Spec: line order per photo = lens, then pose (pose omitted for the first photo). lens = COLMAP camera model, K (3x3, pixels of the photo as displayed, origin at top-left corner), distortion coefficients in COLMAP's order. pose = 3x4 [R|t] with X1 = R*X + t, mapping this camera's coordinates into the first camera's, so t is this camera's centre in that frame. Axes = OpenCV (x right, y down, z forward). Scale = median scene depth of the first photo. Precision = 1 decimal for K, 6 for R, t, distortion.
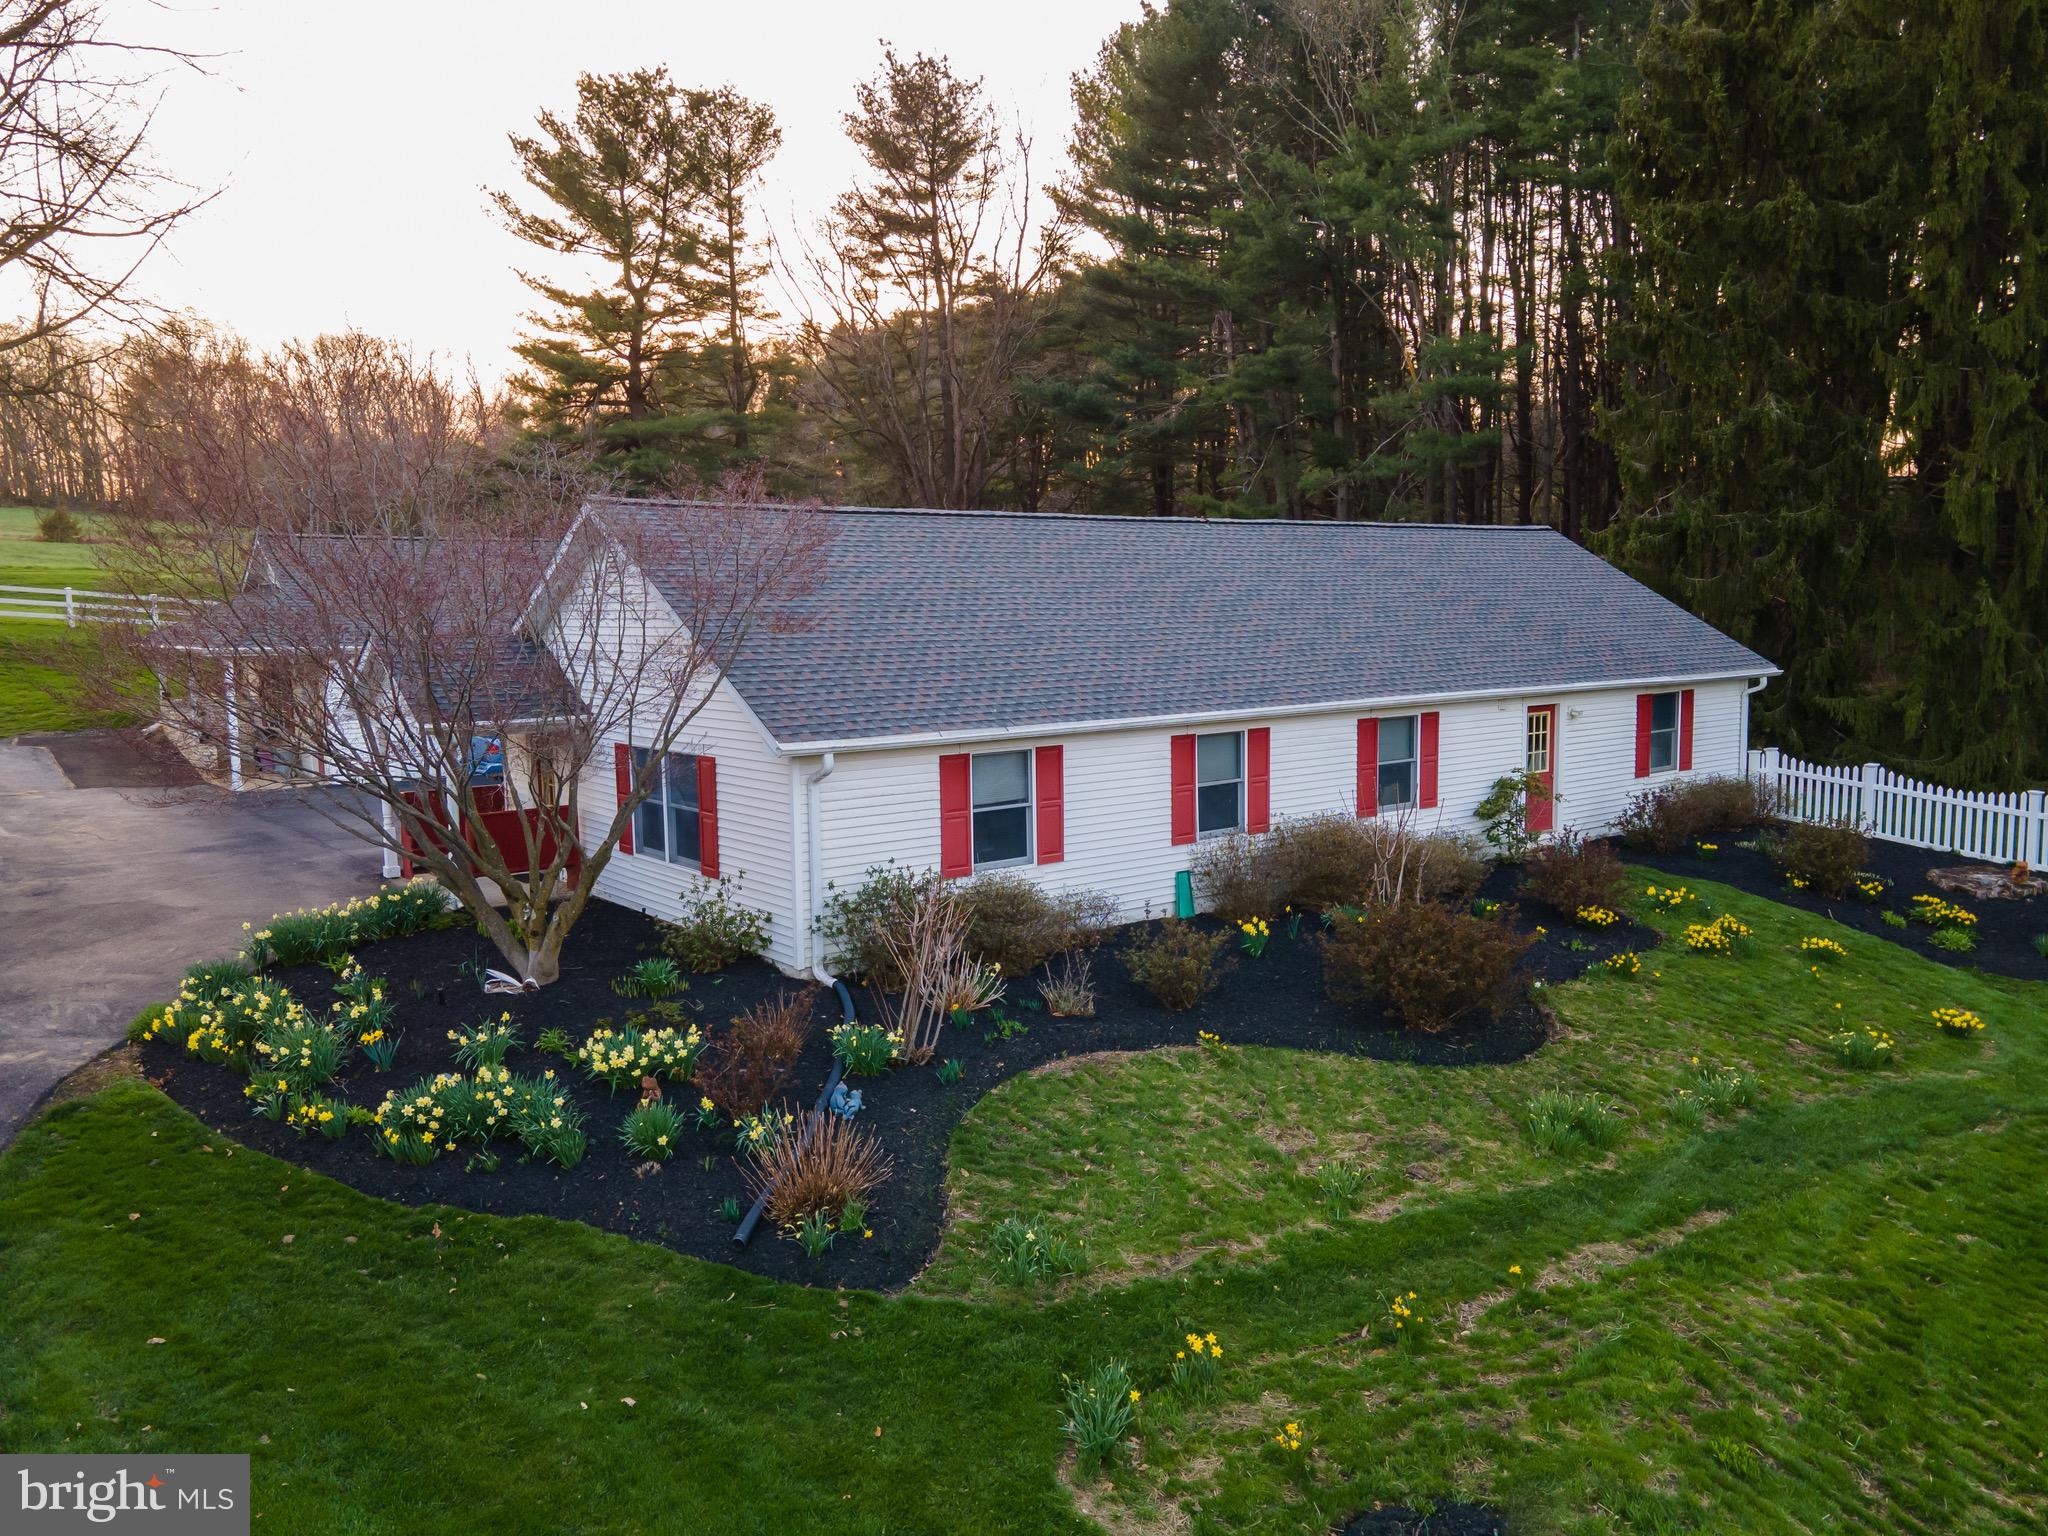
lens RADIAL K [[1465.1, 0, 1032.7], [0, 1465.1, 754.9], [0, 0, 1]] dist [0.032261, 0.004555]
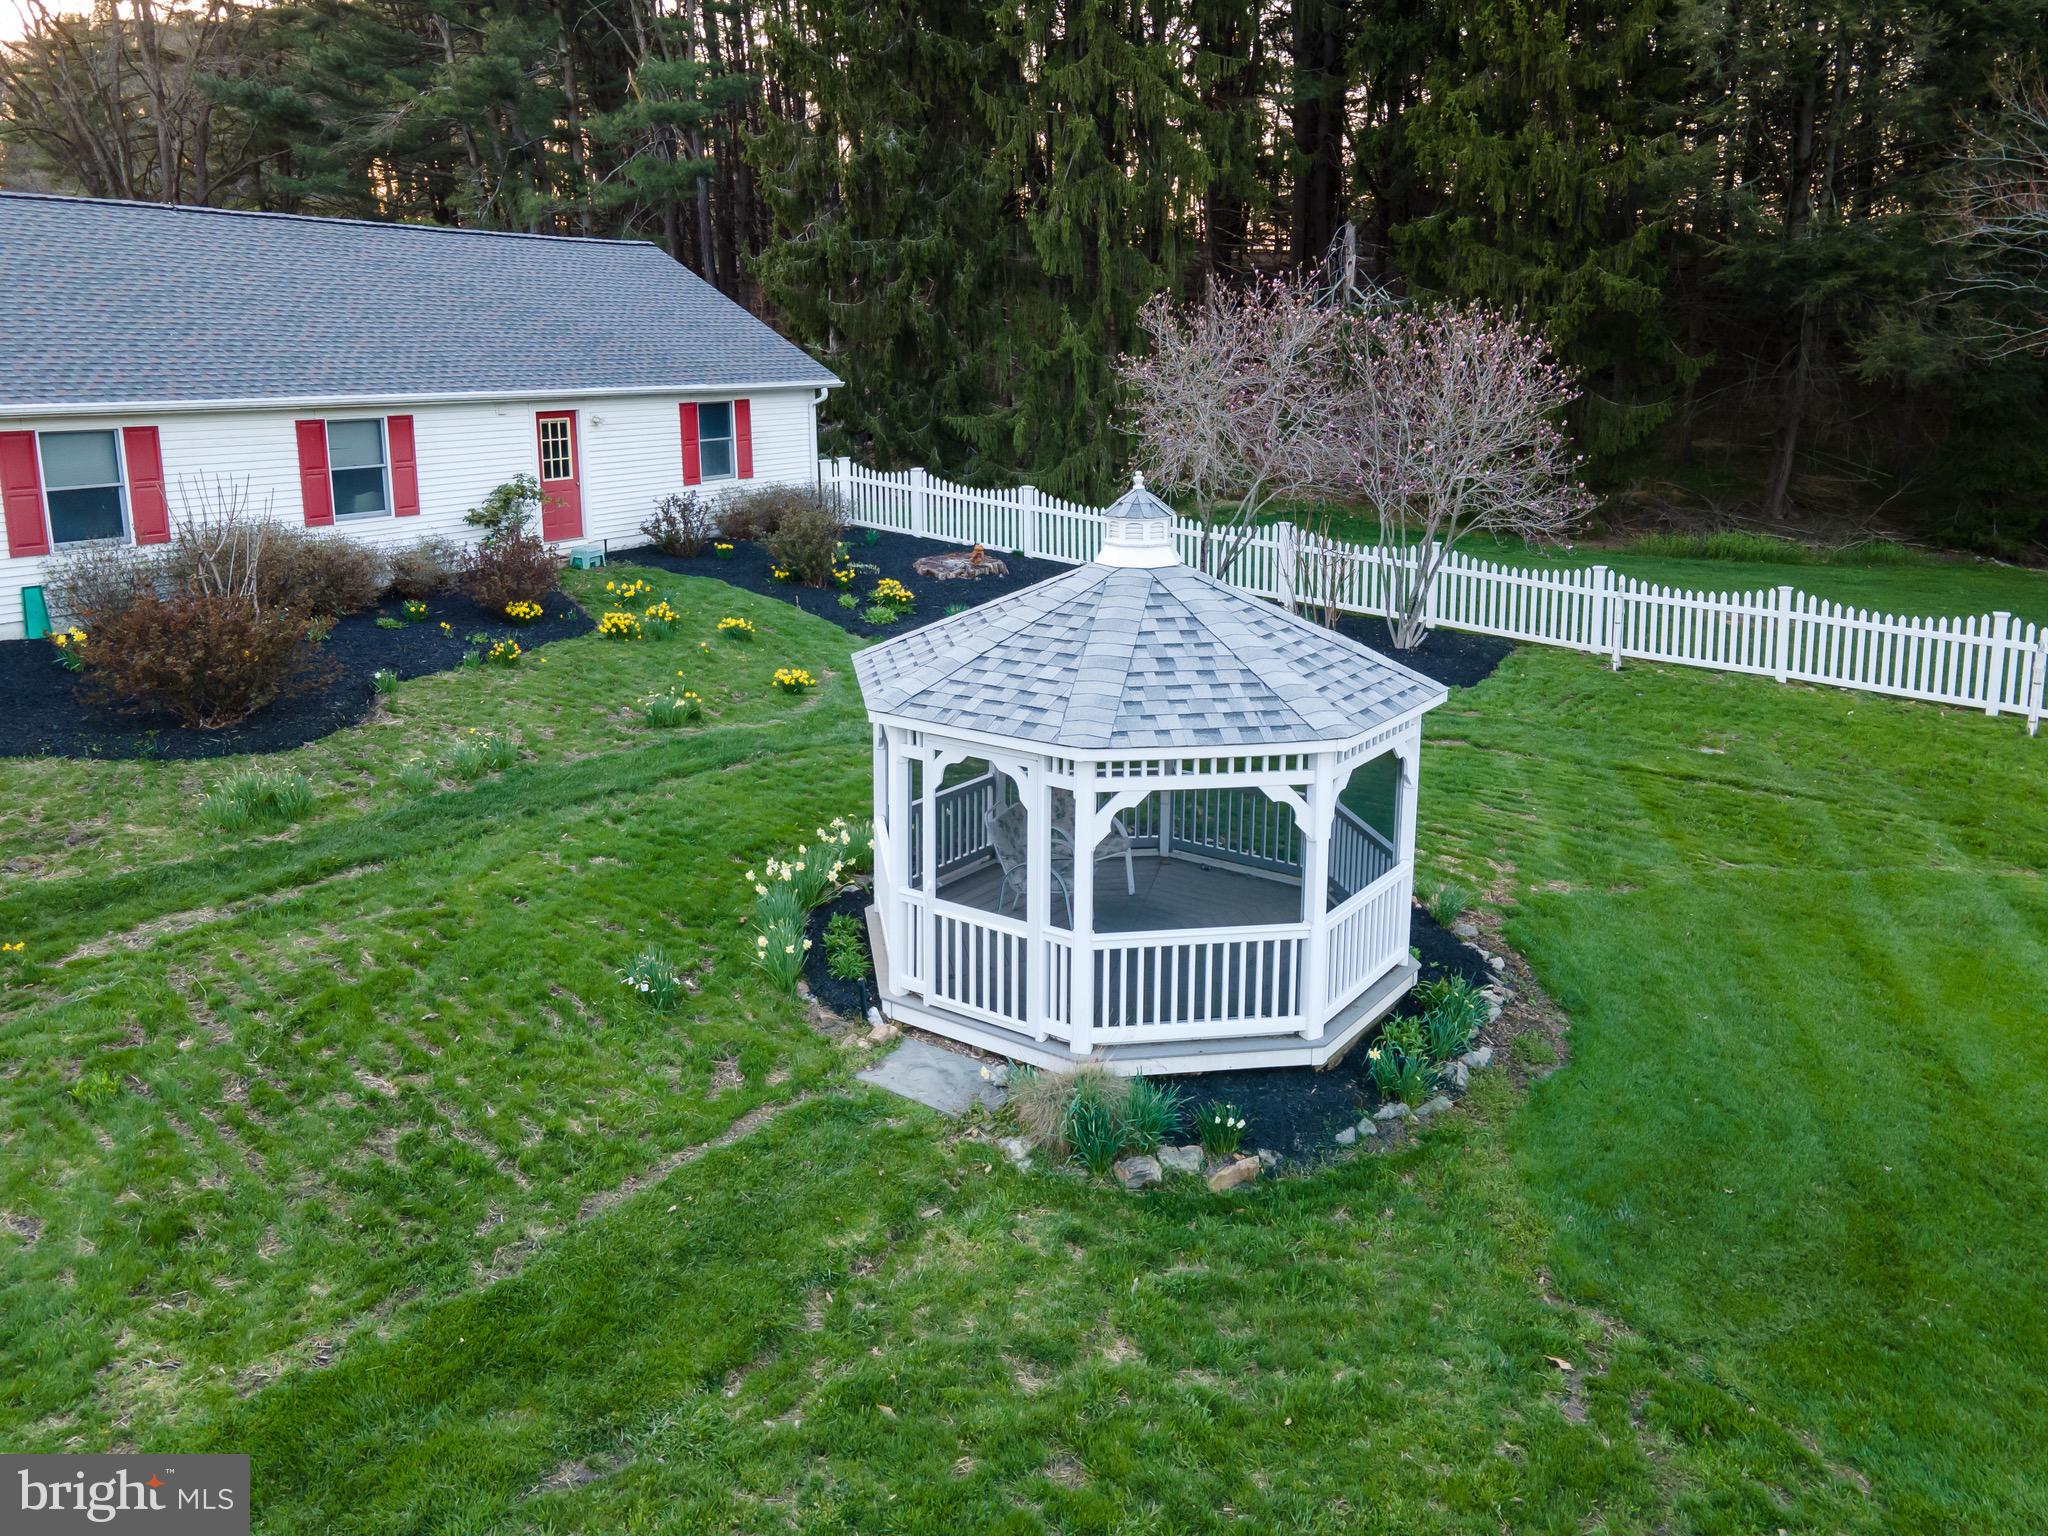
lens RADIAL K [[1465.1, 0, 993.0], [0, 1465.1, 644.2], [0, 0, 1]] dist [0.032261, 0.004555]
pose [[0.942183, -0.064872, 0.328760, 0.301511], [0.036864, 0.995193, 0.090726, 0.045465], [-0.333065, -0.073361, 0.940046, -0.042753]]
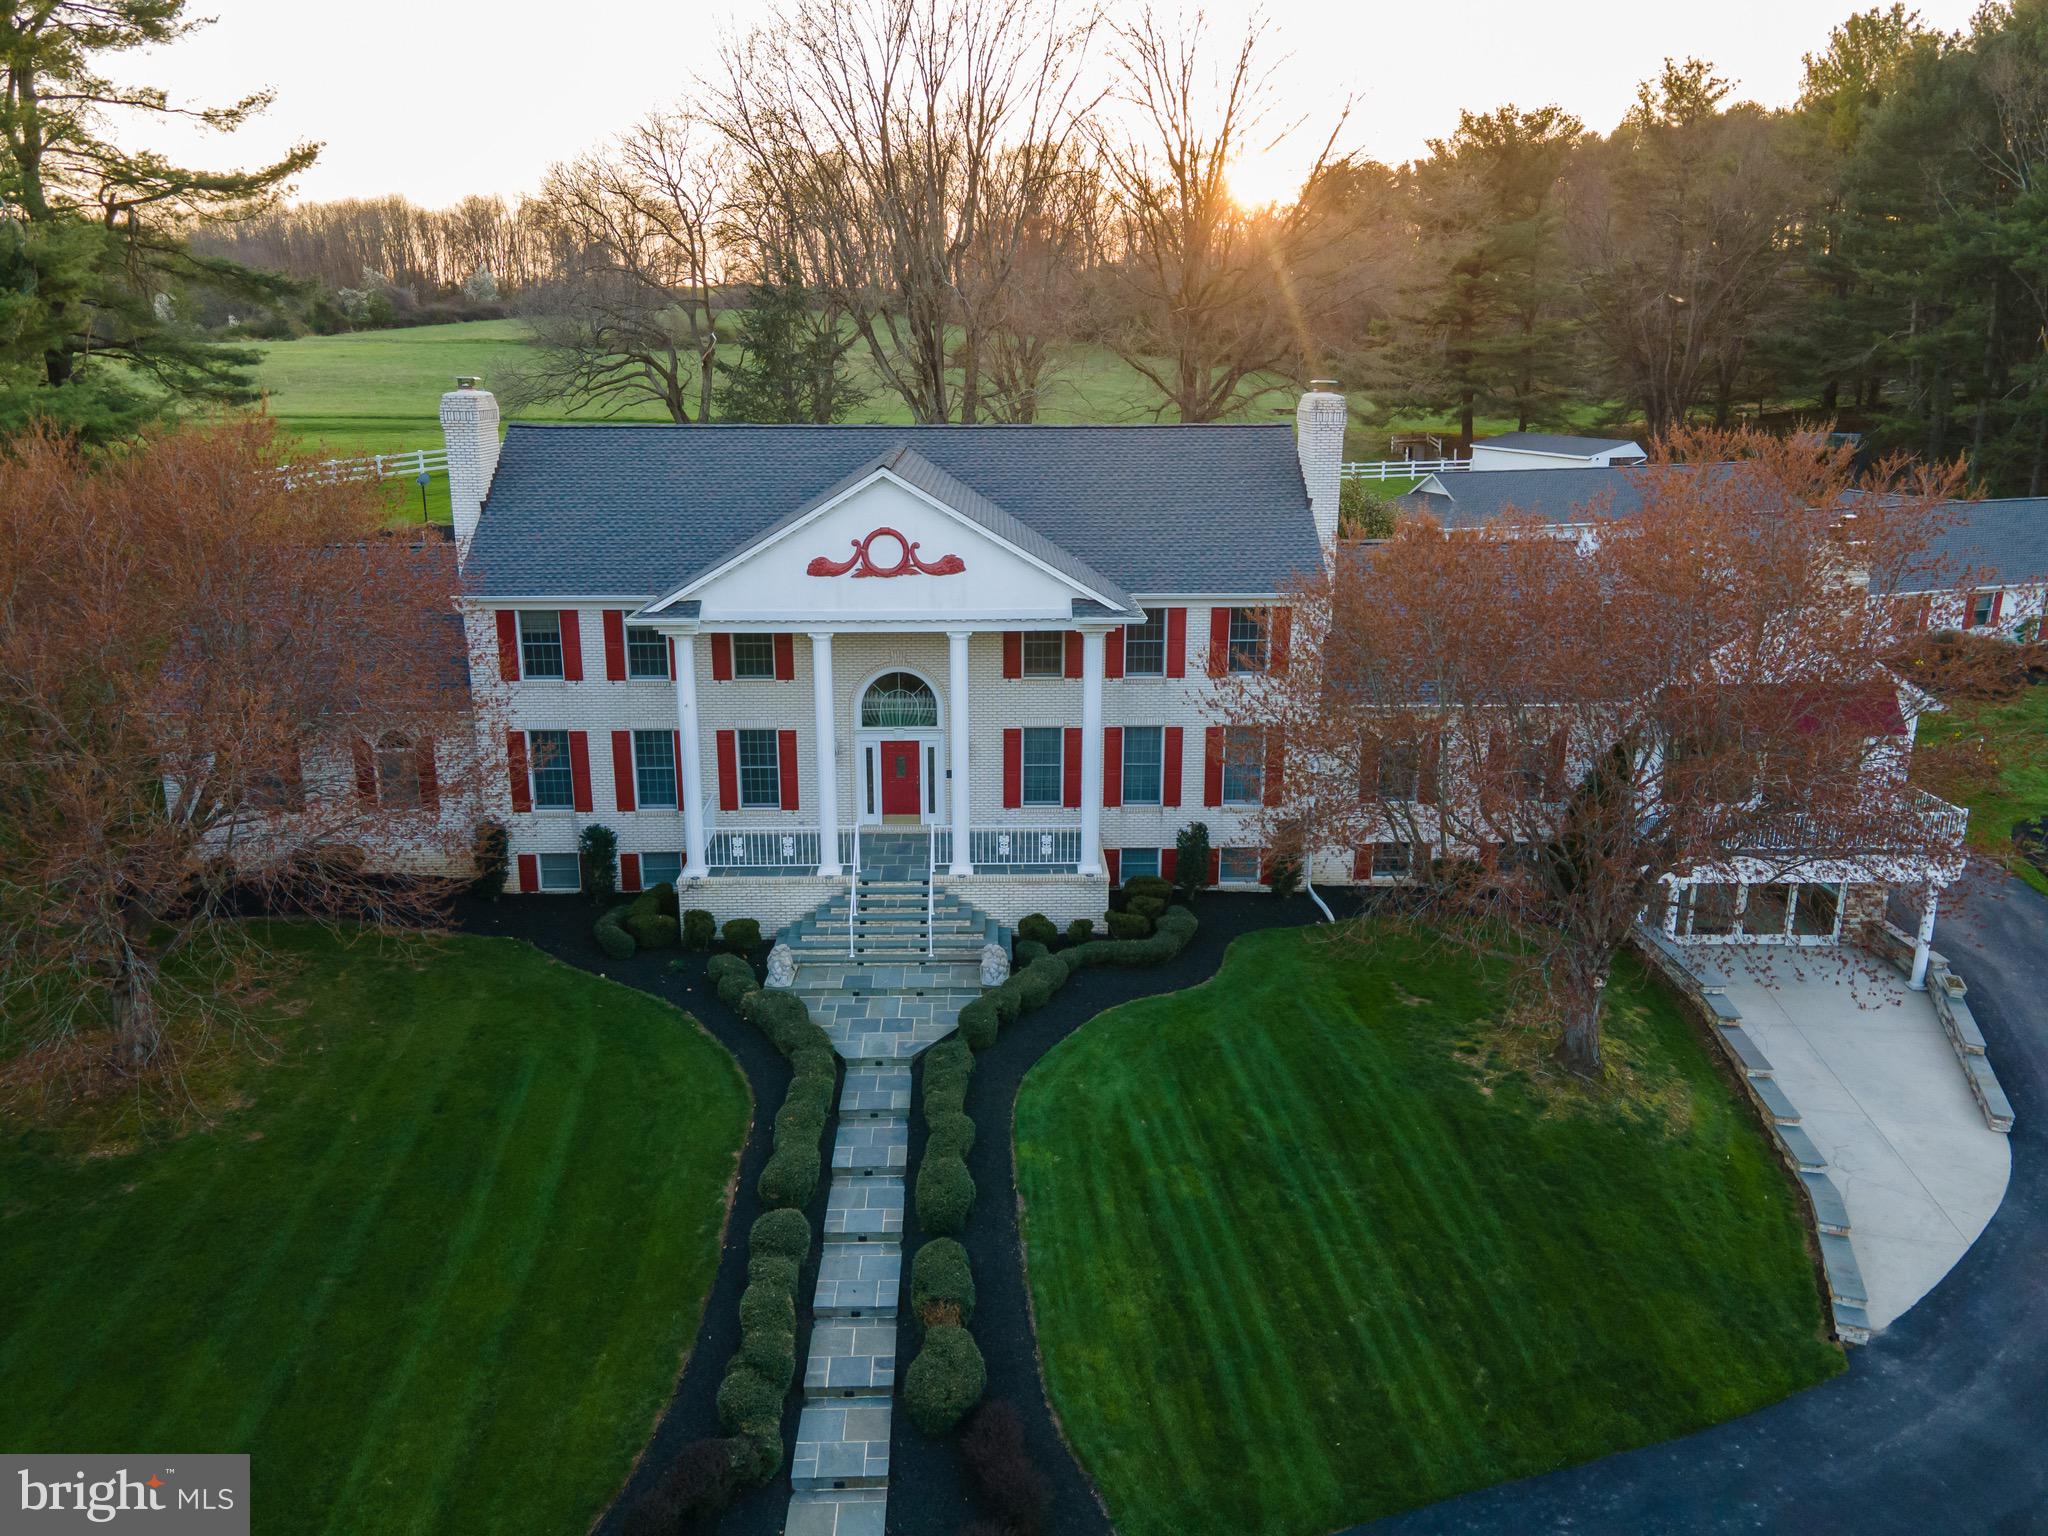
lens RADIAL K [[1465.1, 0, 1010.4], [0, 1465.1, 763.5], [0, 0, 1]] dist [0.032261, 0.004555]
pose [[0.939739, 0.097795, -0.327609, -0.497646], [-0.036418, 0.981399, 0.188492, -0.164881], [0.339948, -0.165202, 0.925820, -2.141043]]
